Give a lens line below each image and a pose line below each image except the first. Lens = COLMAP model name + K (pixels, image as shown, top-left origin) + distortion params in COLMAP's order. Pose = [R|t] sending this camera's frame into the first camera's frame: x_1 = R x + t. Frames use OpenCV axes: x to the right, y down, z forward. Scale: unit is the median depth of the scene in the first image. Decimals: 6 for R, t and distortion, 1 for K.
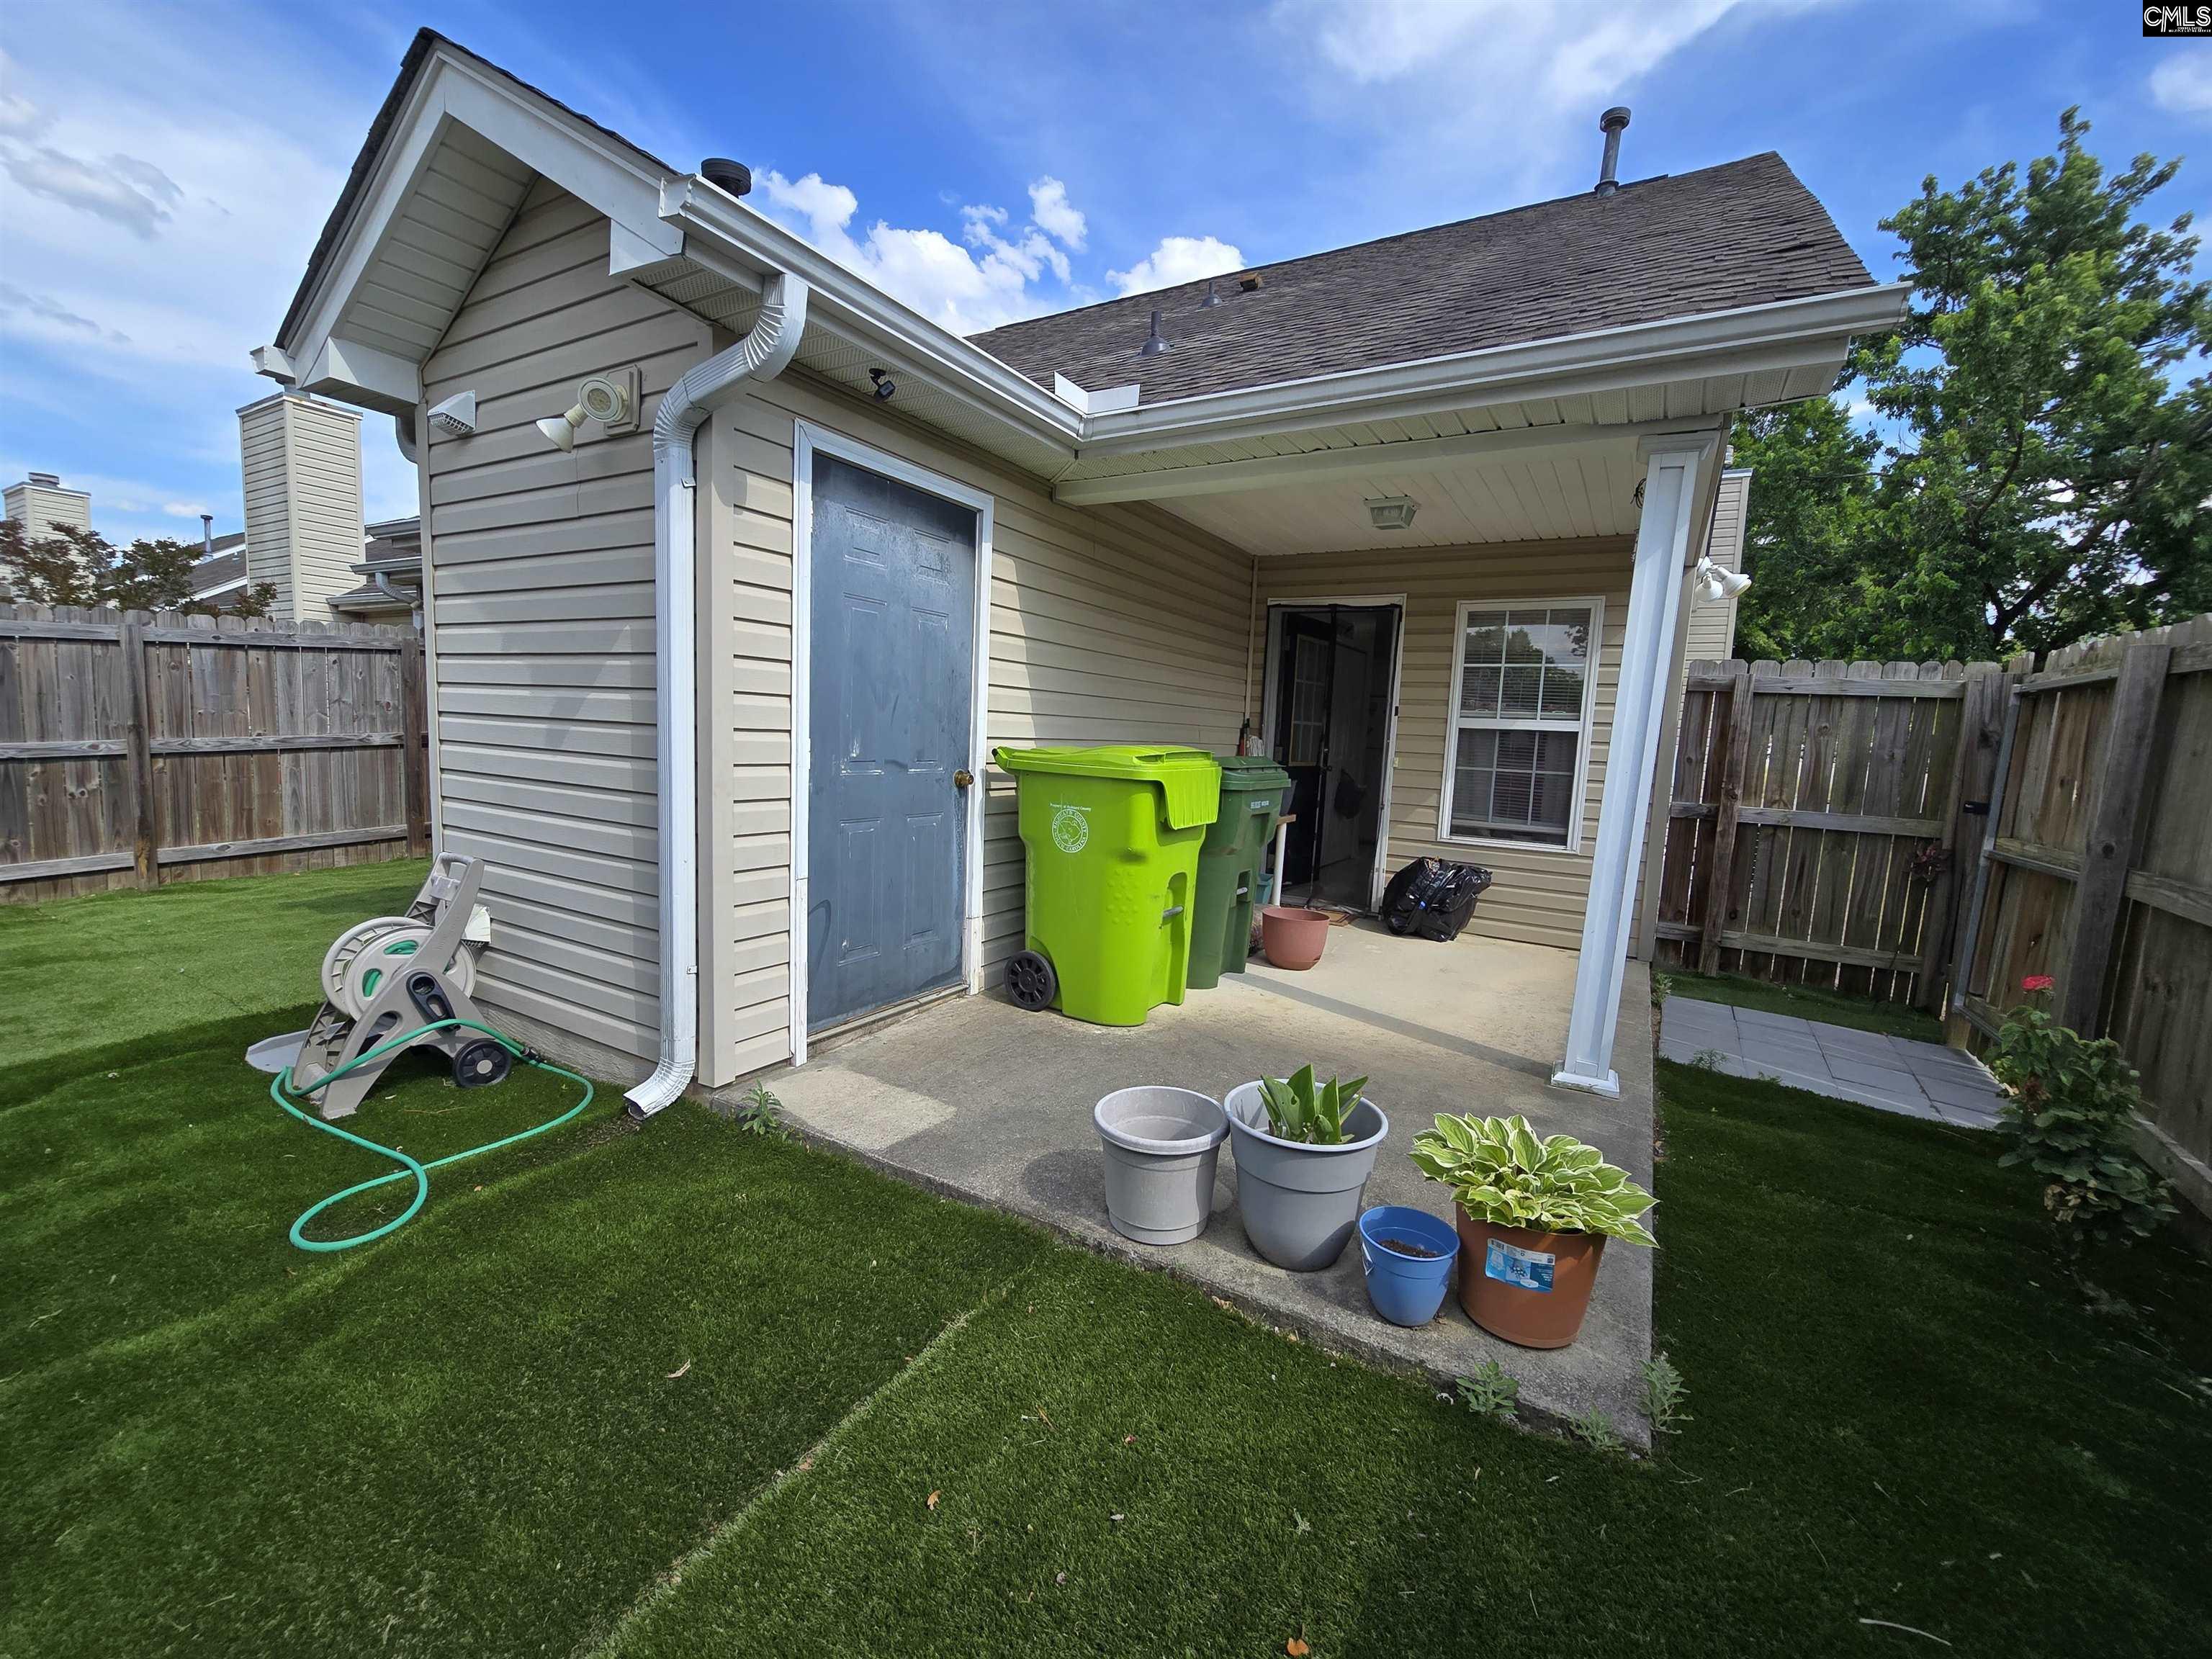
lens RADIAL K [[904.1, 0, 1108.6], [0, 904.1, 834.6], [0, 0, 1]] dist [-0.009279, 0.001644]
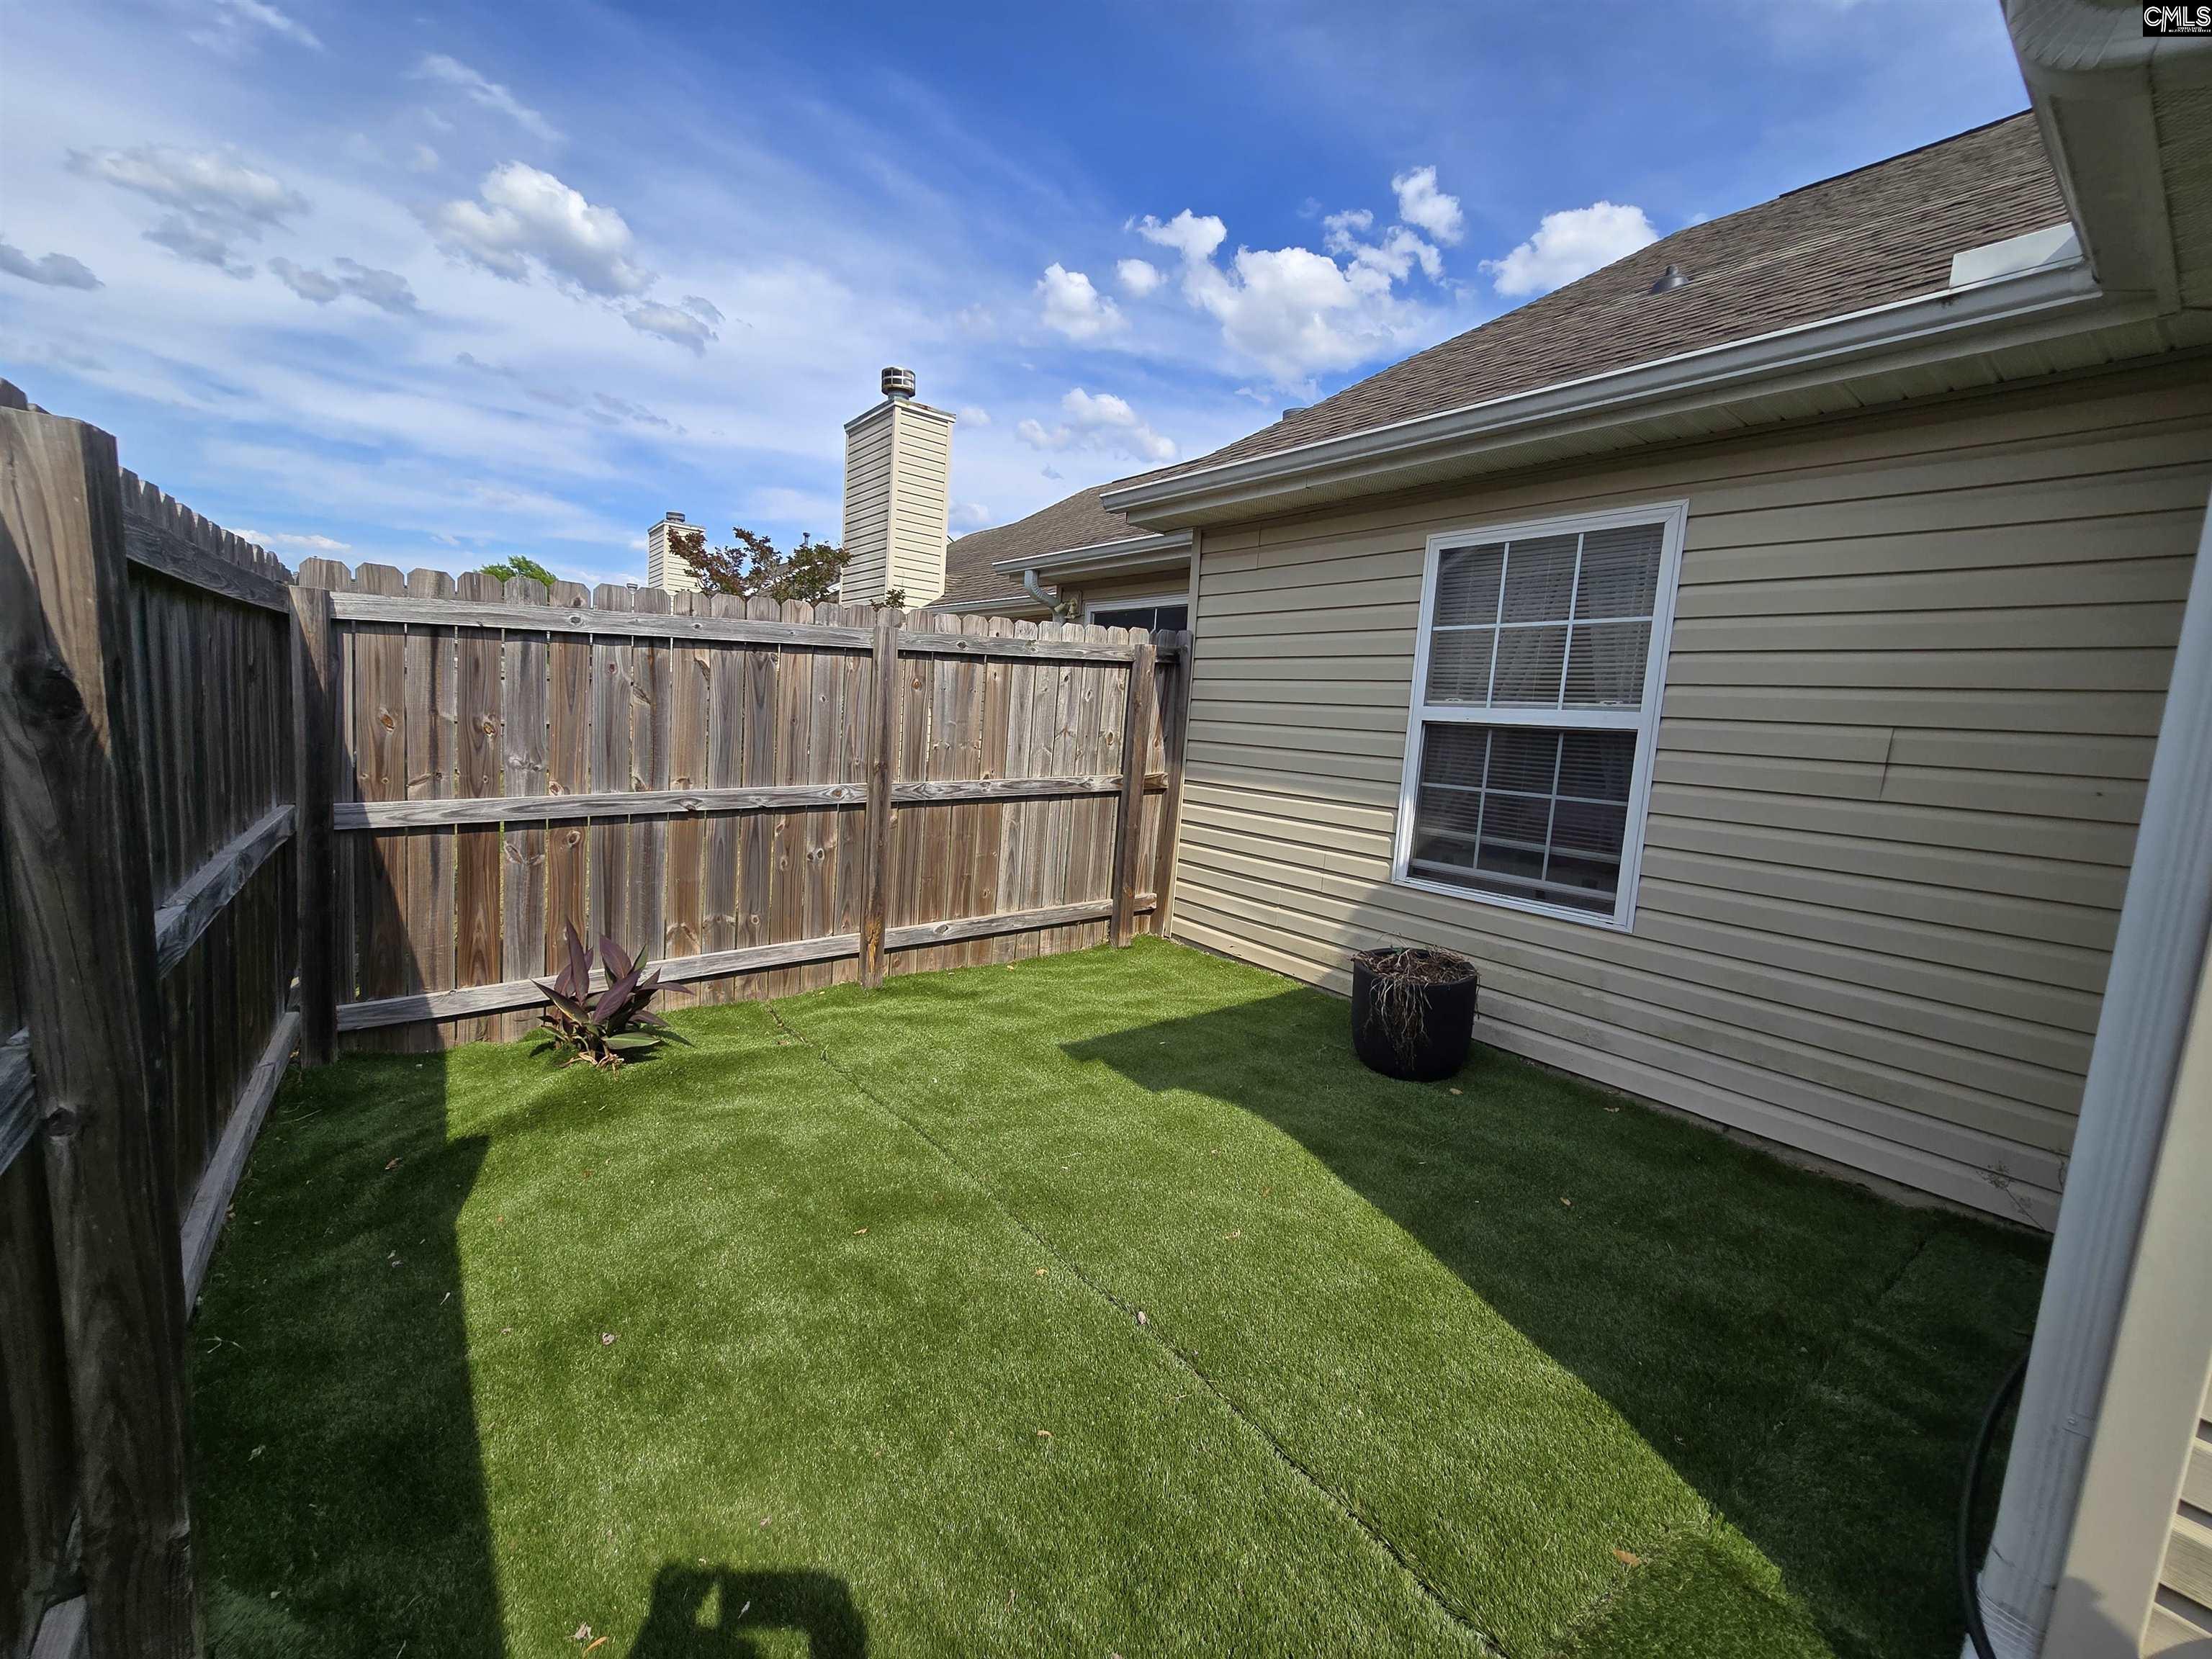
lens RADIAL K [[904.1, 0, 1071.7], [0, 904.1, 831.9], [0, 0, 1]] dist [-0.009279, 0.001644]
pose [[0.920775, 0.061677, -0.385188, -0.573879], [-0.068530, 0.997641, -0.004074, -0.065693], [0.384028, 0.030149, 0.922829, 0.332457]]
